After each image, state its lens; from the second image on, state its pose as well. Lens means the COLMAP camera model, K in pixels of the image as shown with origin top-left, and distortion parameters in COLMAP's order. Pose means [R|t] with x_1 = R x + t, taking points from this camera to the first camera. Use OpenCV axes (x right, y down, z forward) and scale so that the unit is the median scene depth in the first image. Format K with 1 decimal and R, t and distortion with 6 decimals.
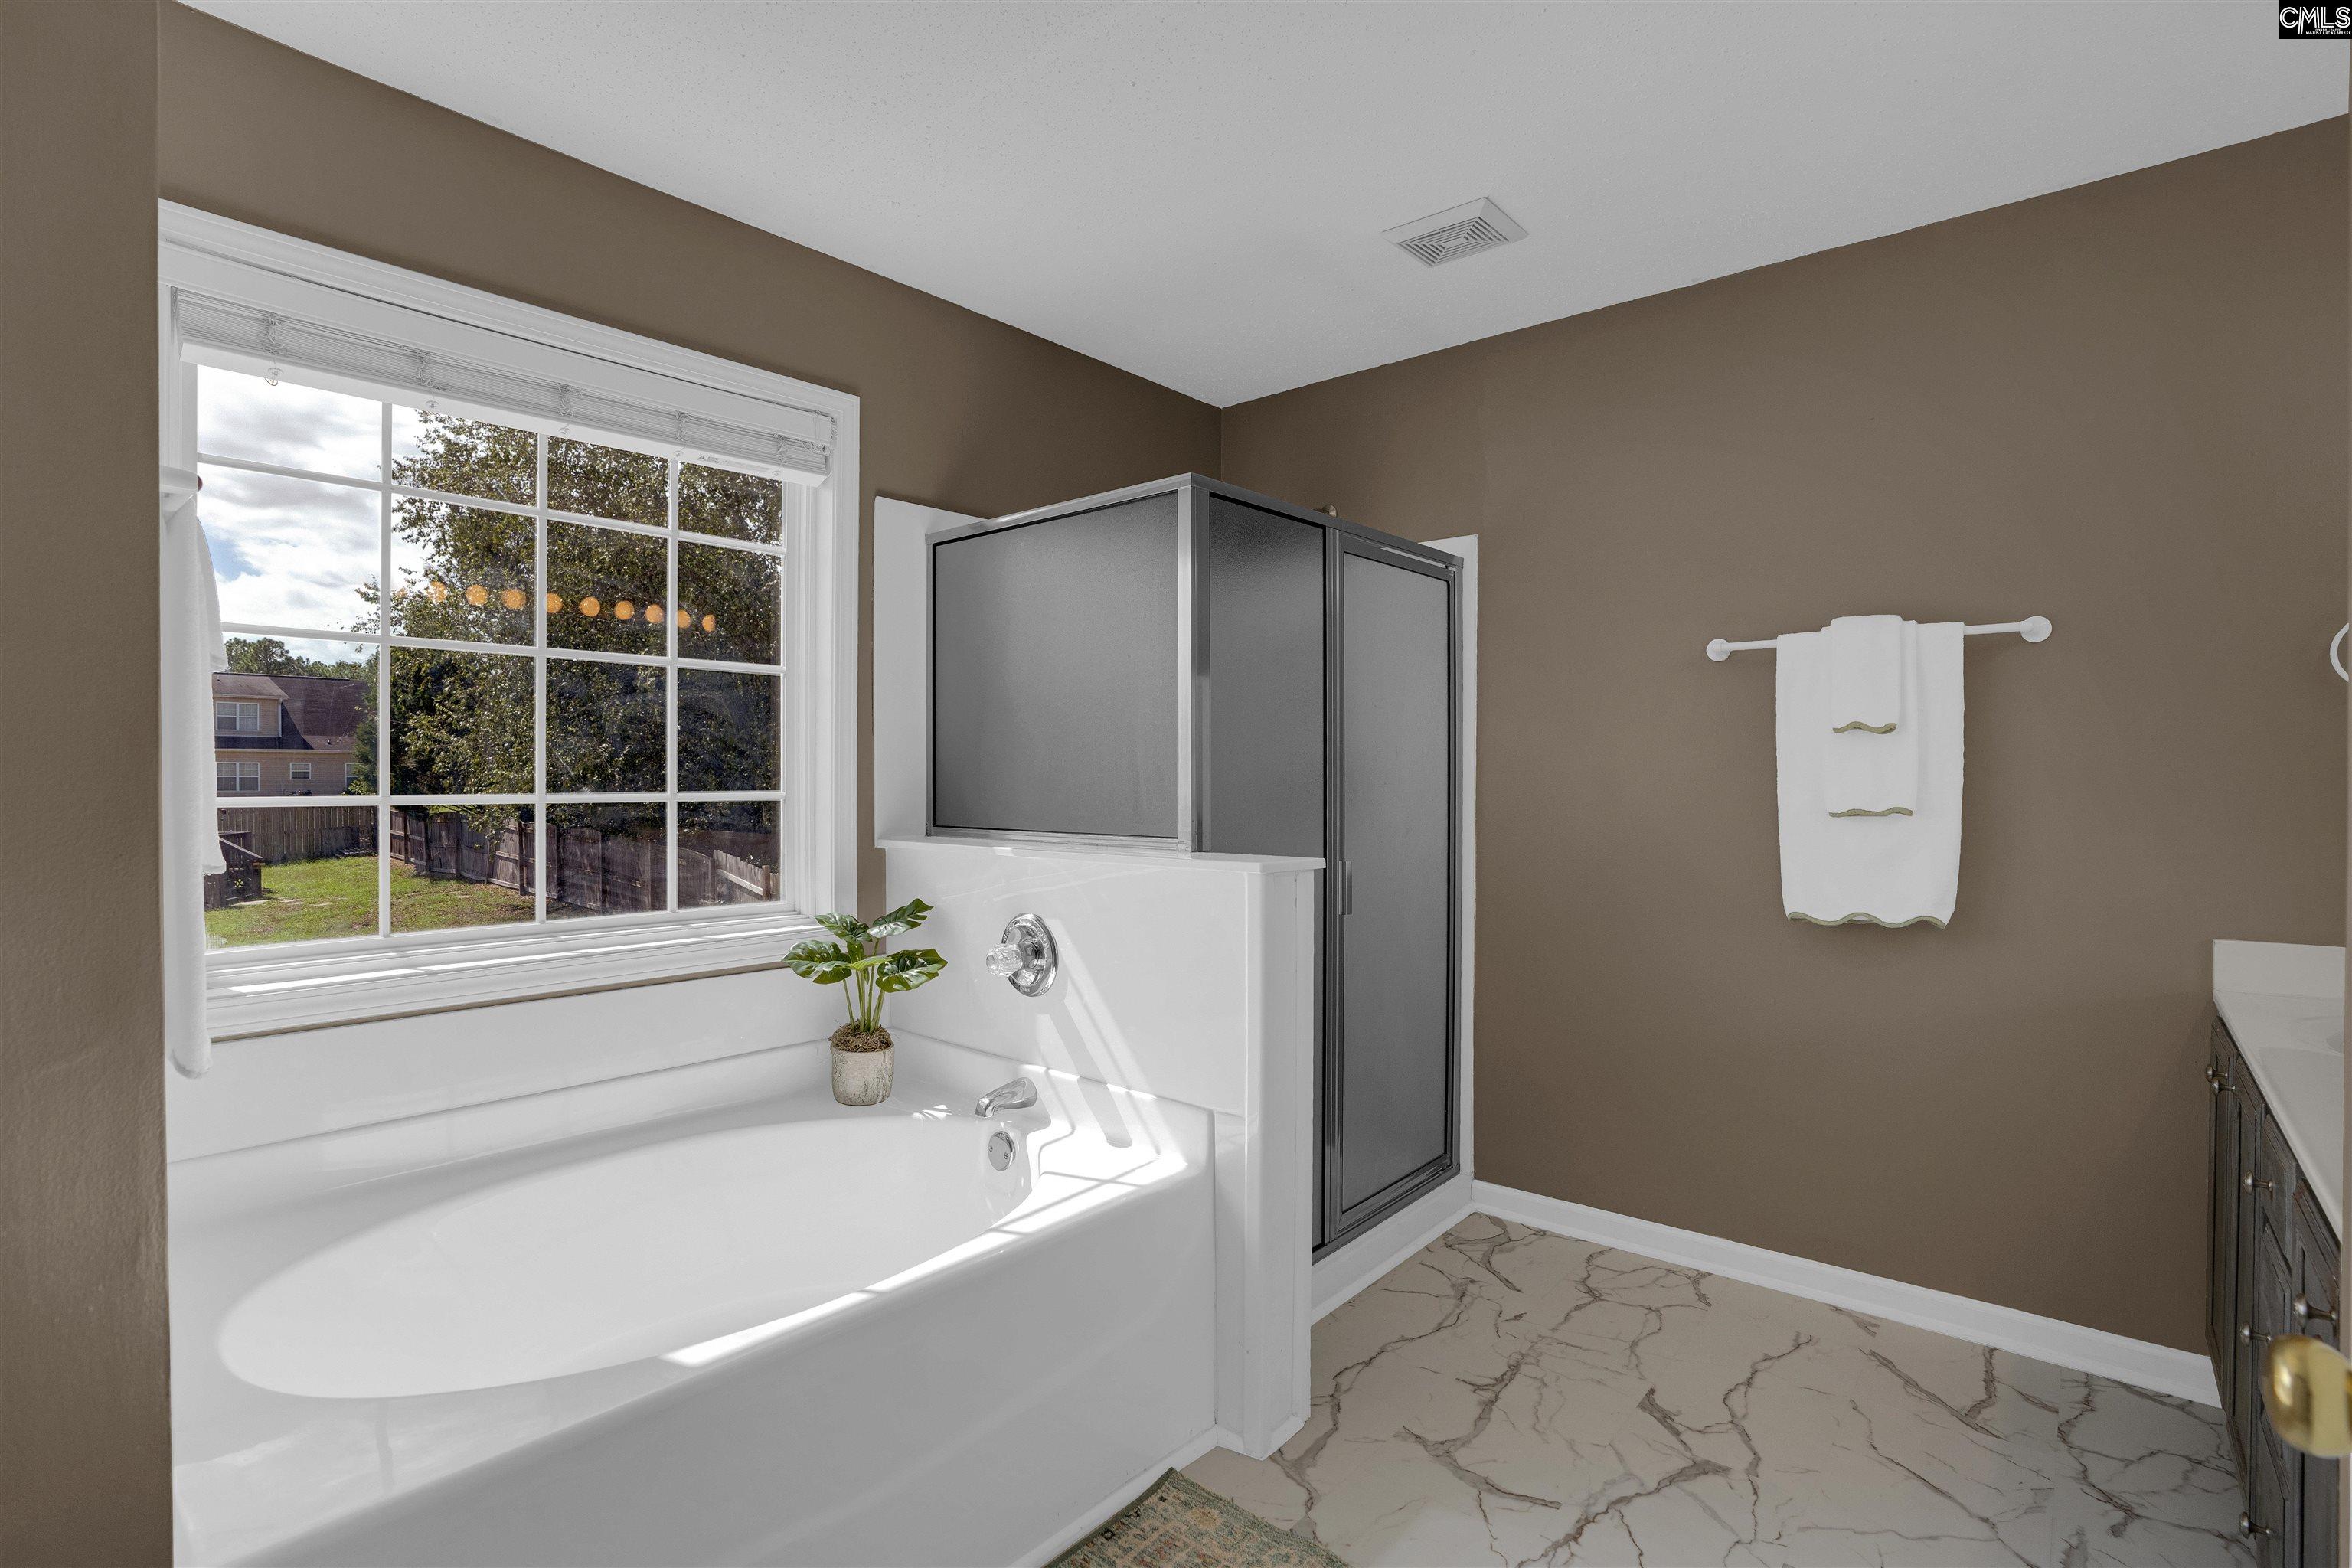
lens RADIAL K [[1111.4, 0, 1173.0], [0, 1111.4, 775.7], [0, 0, 1]] dist [-0.041026, 0.009926]
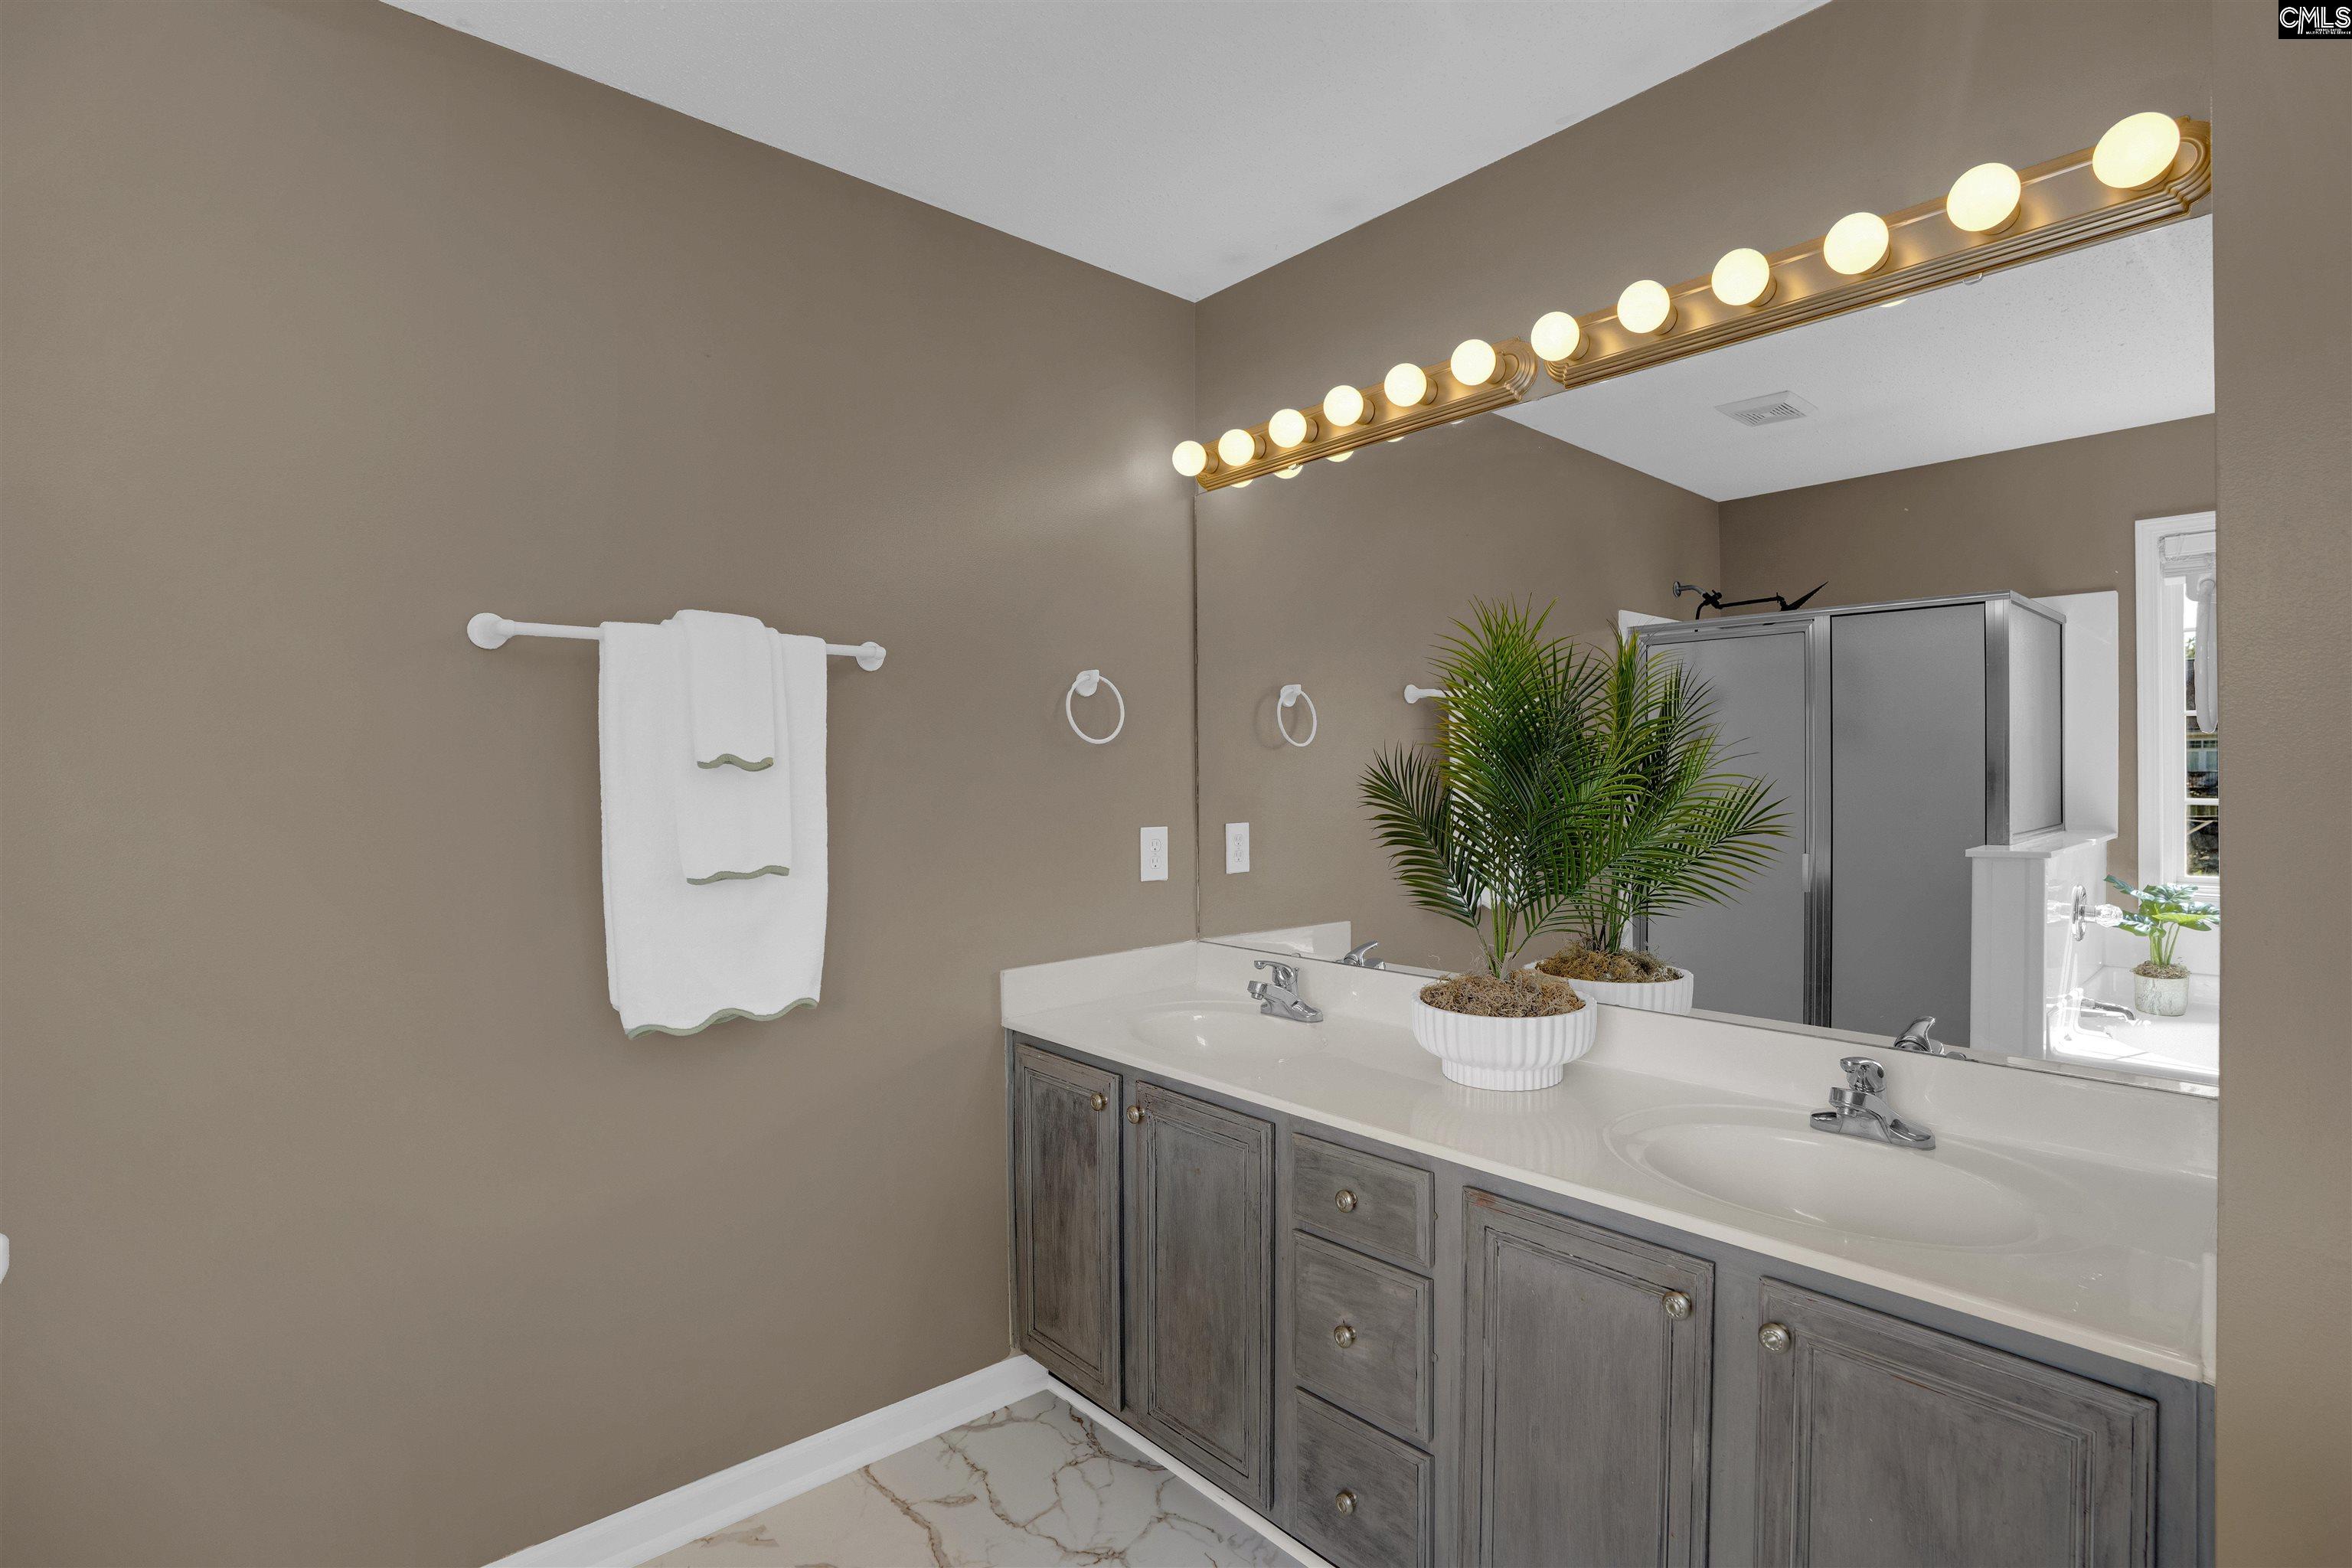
lens RADIAL K [[1111.4, 0, 1164.3], [0, 1111.4, 796.5], [0, 0, 1]] dist [-0.041026, 0.009926]
pose [[0.141882, -0.018874, 0.989704, -0.076967], [0.008851, 0.999802, 0.017797, -0.031560], [-0.989844, 0.006235, 0.142021, 0.605325]]
